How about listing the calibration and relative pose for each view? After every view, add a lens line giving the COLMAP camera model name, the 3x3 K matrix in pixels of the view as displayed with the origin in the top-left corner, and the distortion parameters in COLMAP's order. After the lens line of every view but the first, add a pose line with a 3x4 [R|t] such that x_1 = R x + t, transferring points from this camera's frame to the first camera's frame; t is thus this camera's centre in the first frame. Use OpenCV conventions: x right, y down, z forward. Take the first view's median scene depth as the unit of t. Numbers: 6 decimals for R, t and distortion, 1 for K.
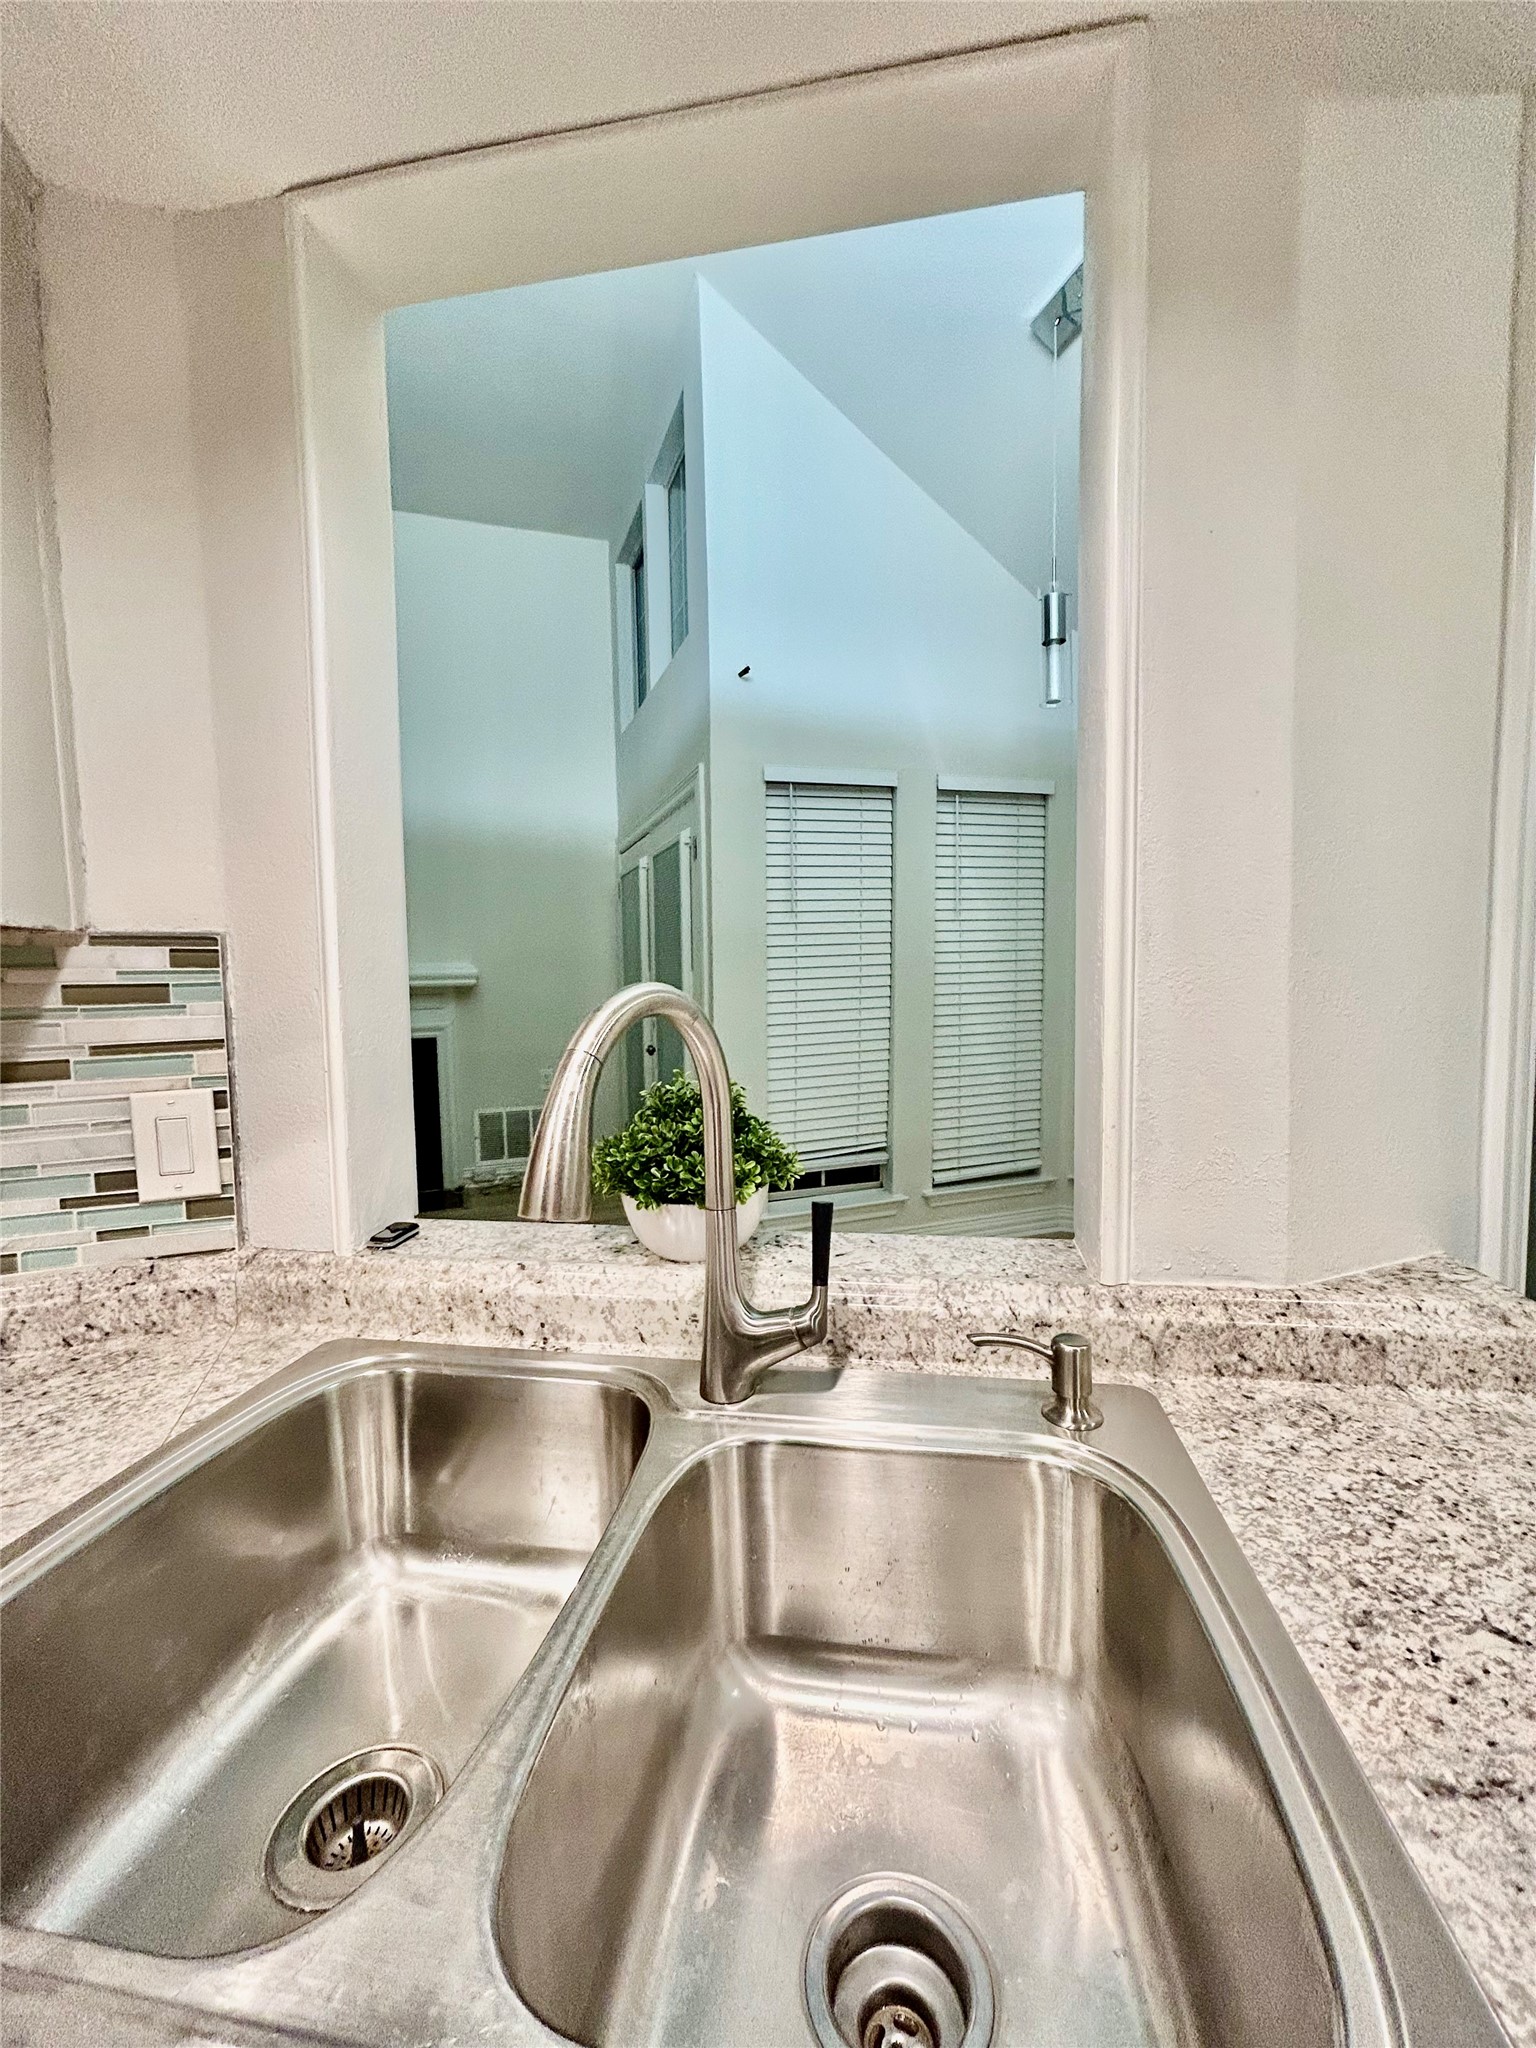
lens RADIAL K [[826.8, 0, 771.6], [0, 826.8, 1023.7], [0, 0, 1]] dist [-0.001403, 0.000367]
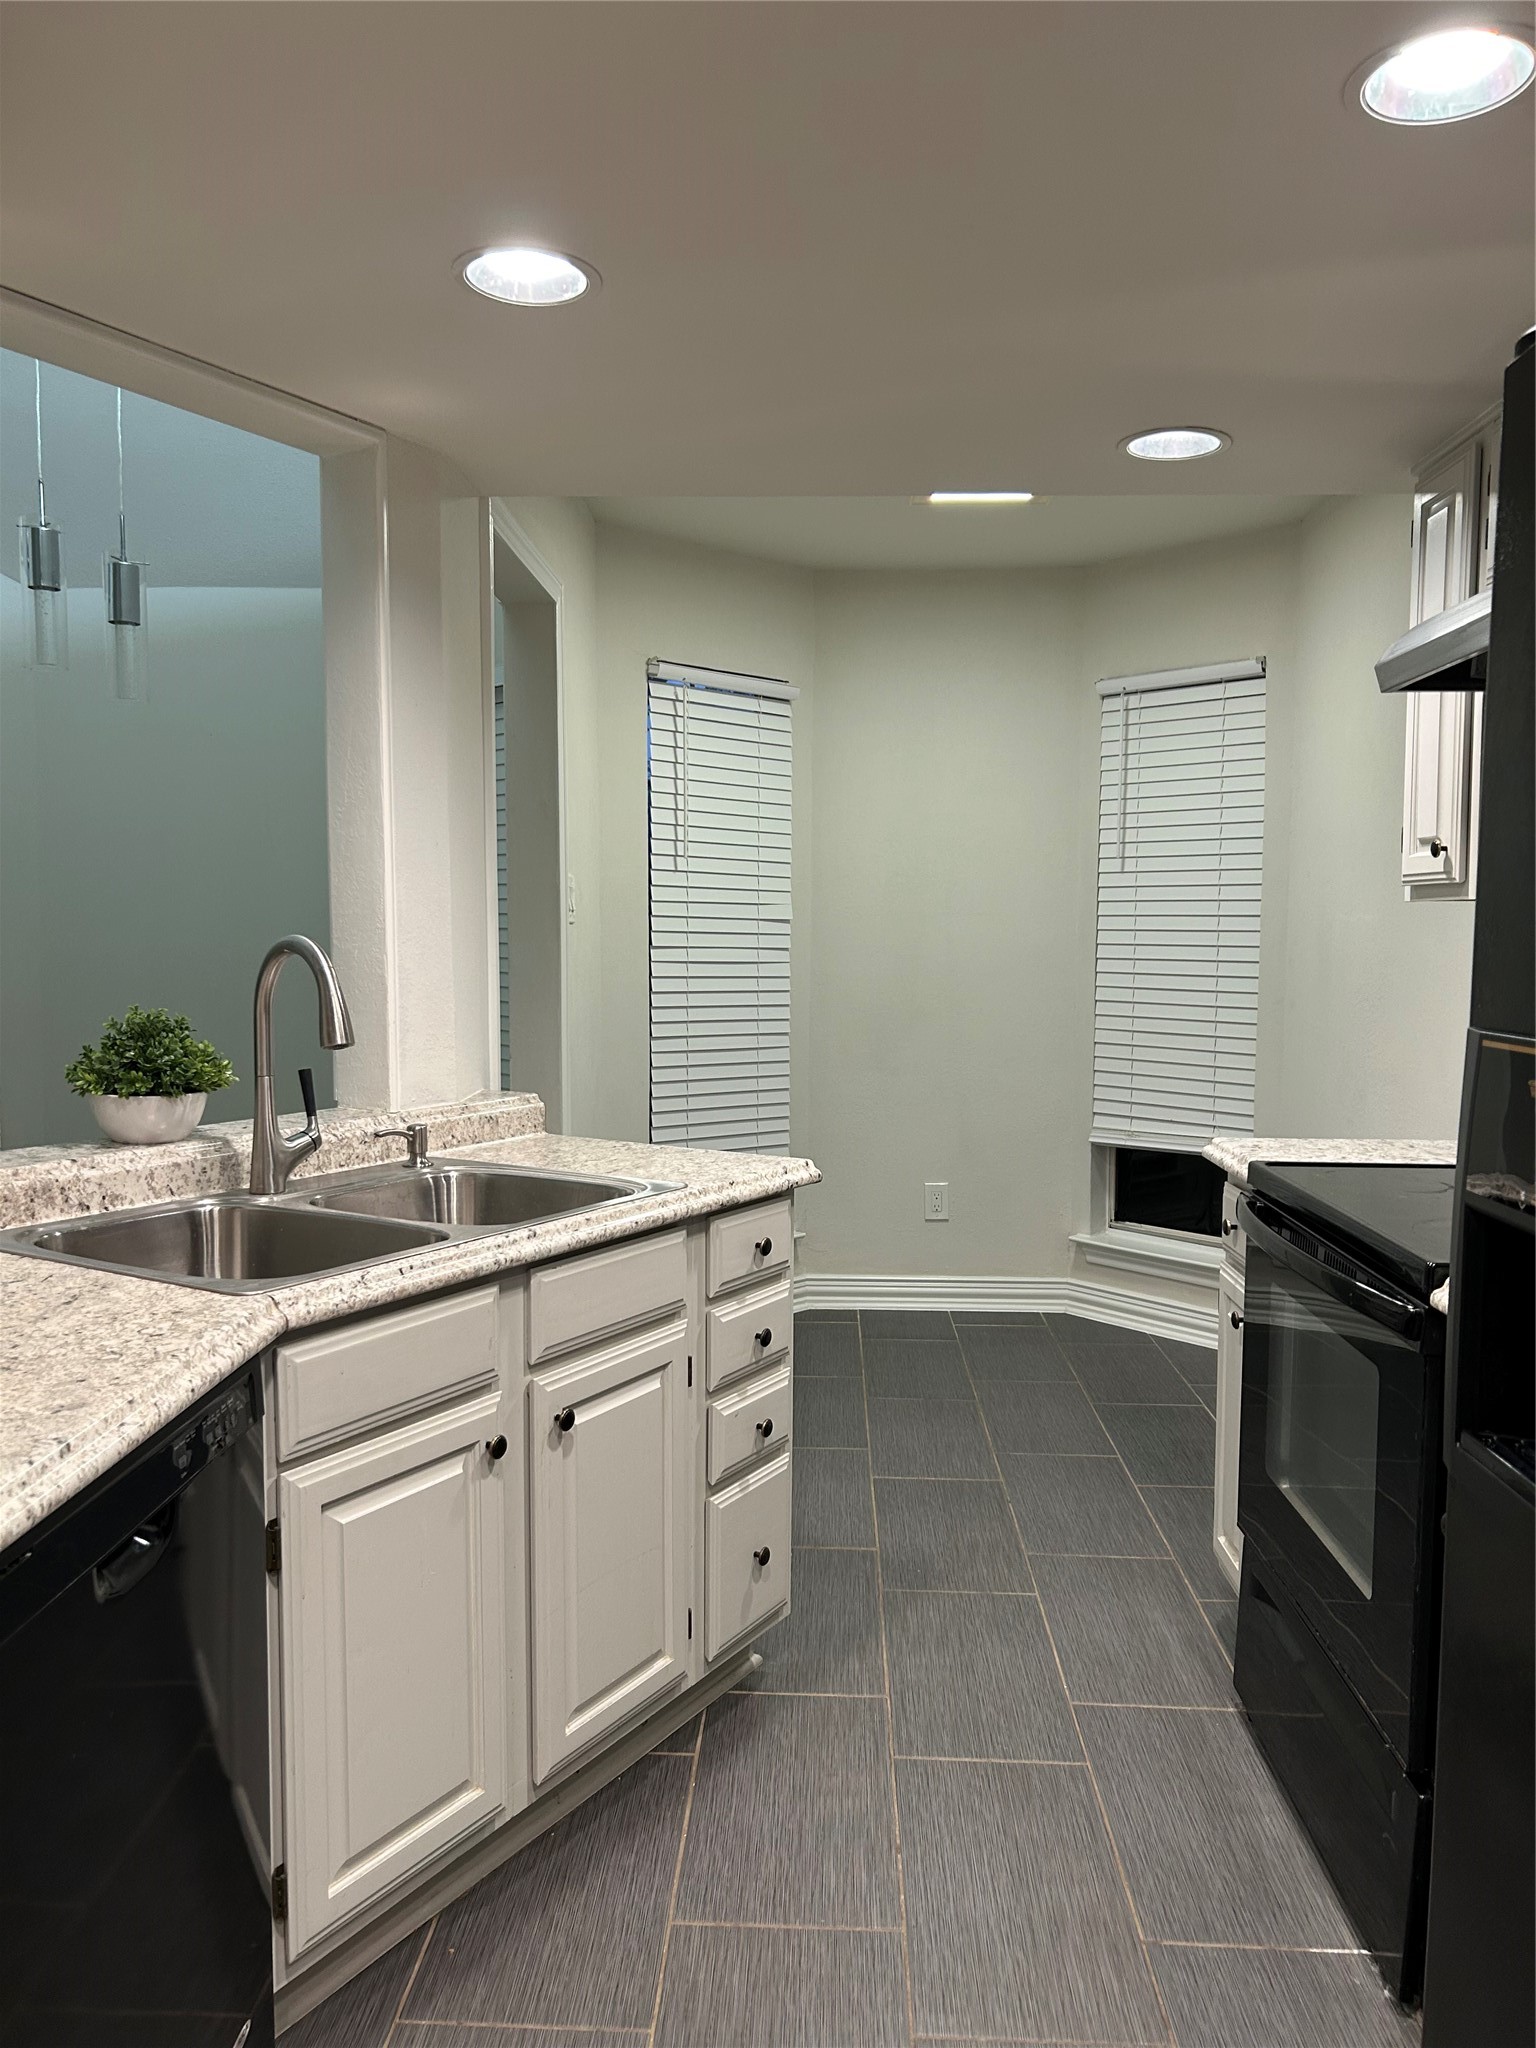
lens RADIAL K [[1542.7, 0, 772.8], [0, 1542.7, 1030.3], [0, 0, 1]] dist [0.082139, -0.132844]
pose [[0.374109, -0.037195, 0.926638, -2.097027], [0.056191, 0.998269, 0.017385, 0.113276], [-0.925681, 0.045565, 0.375551, -0.893907]]
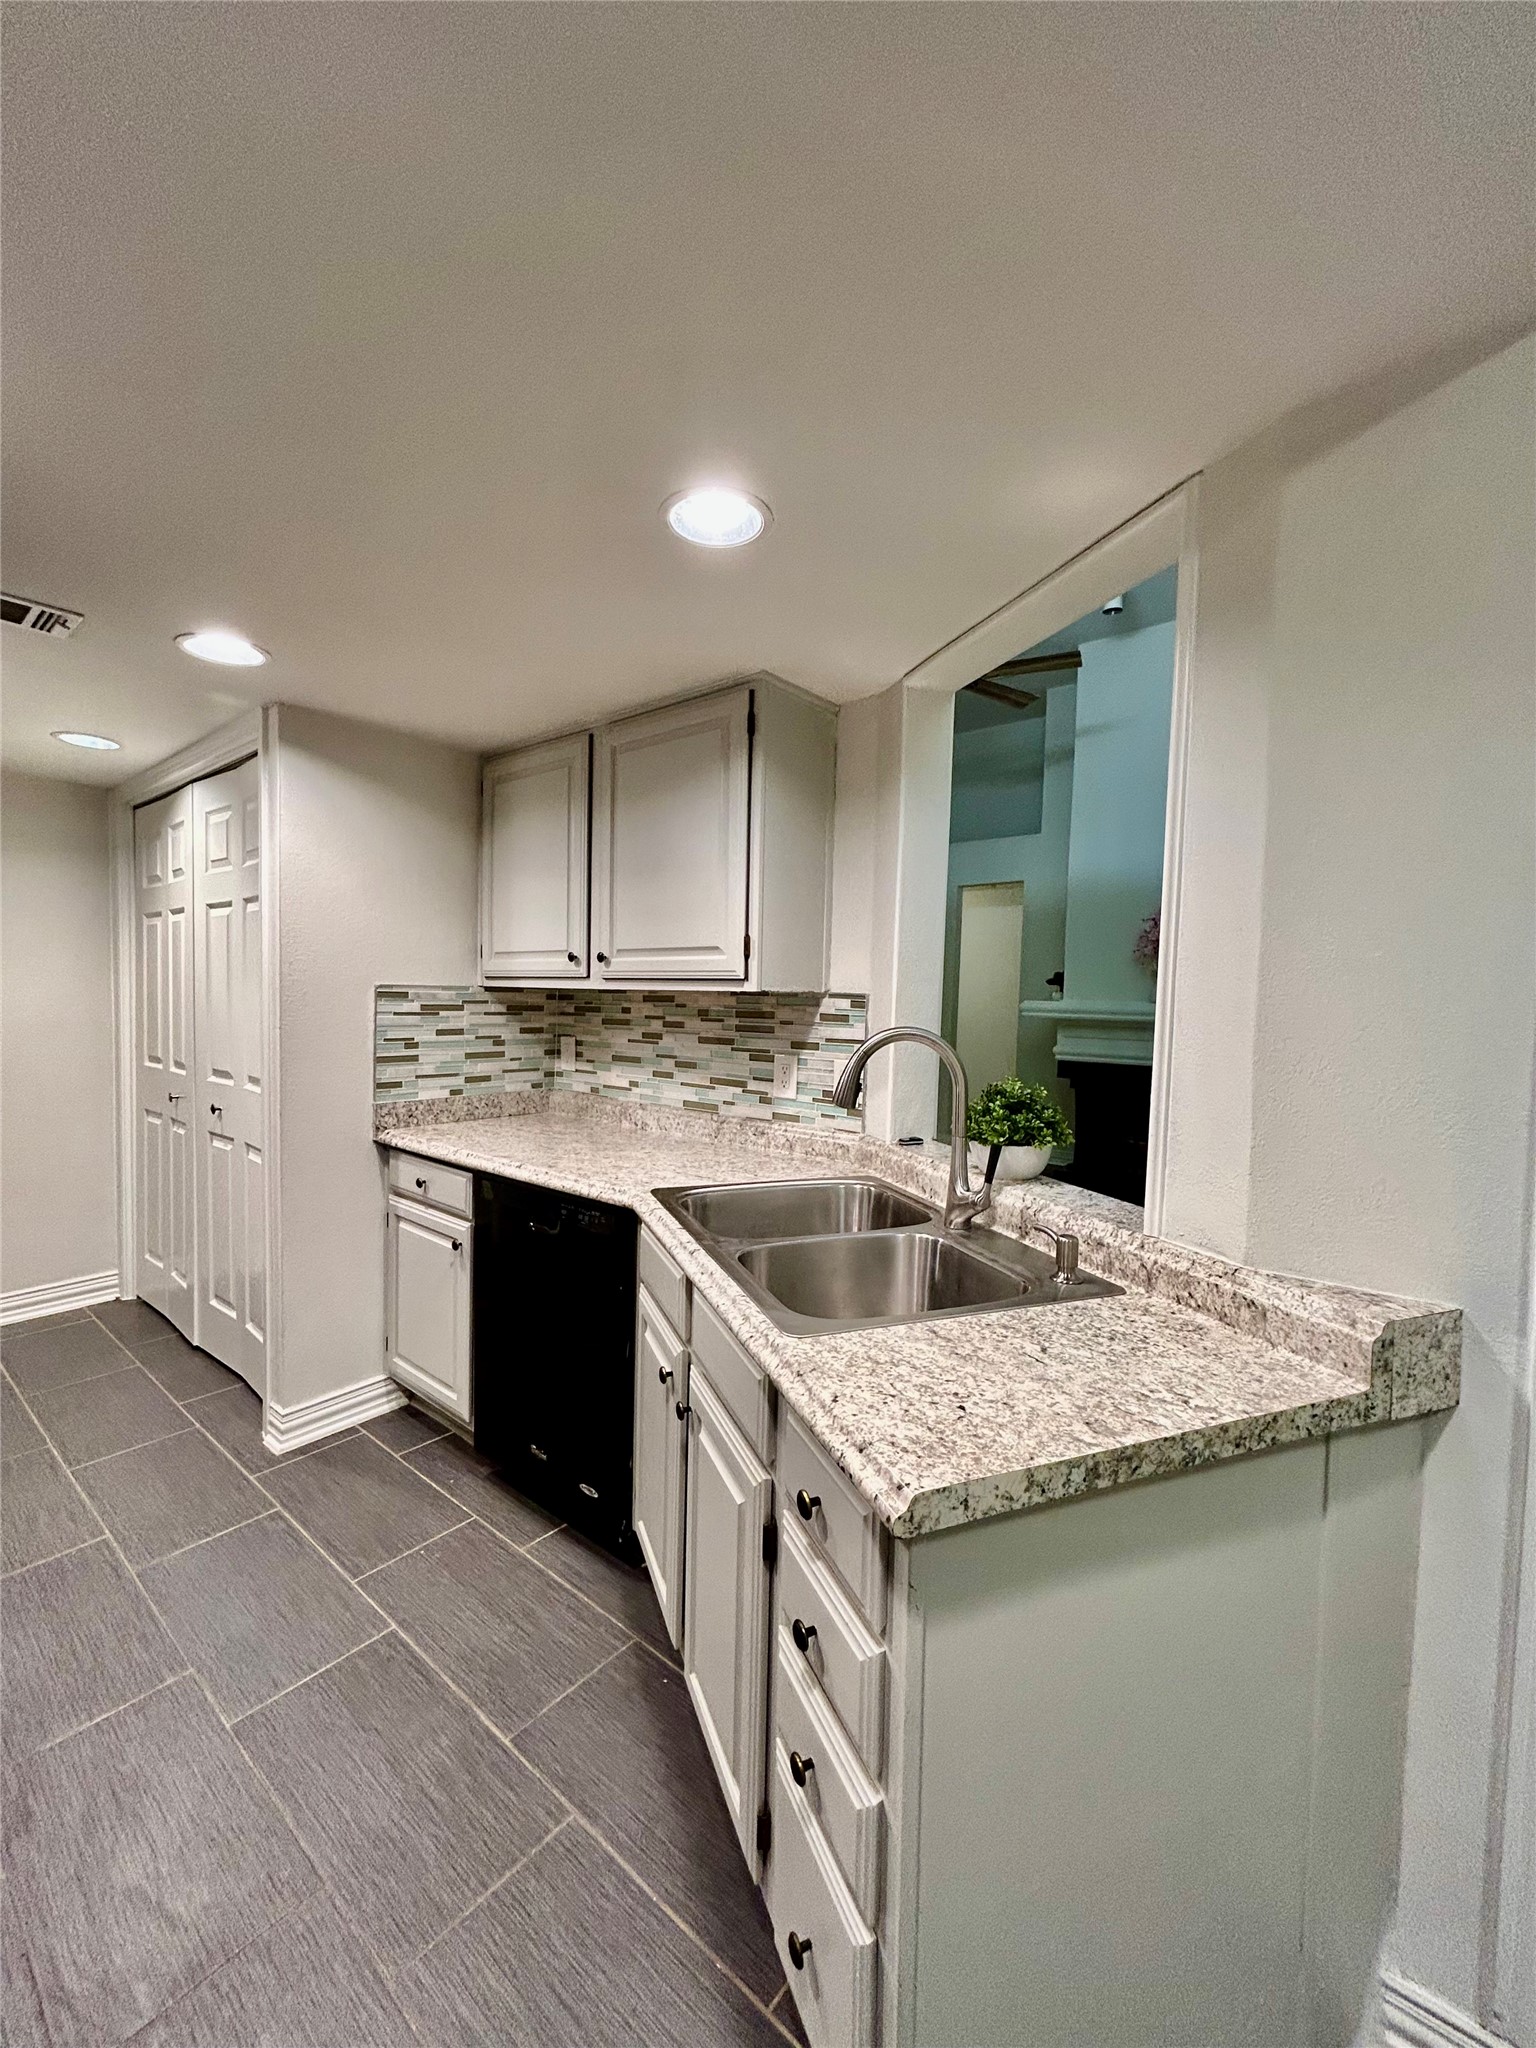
lens RADIAL K [[826.8, 0, 771.6], [0, 826.8, 1023.7], [0, 0, 1]] dist [-0.001403, 0.000367]
pose [[0.509216, 0.063759, -0.858274, 1.230404], [-0.095548, 0.995275, 0.017247, -0.044137], [0.855318, 0.073224, 0.512902, -0.418163]]
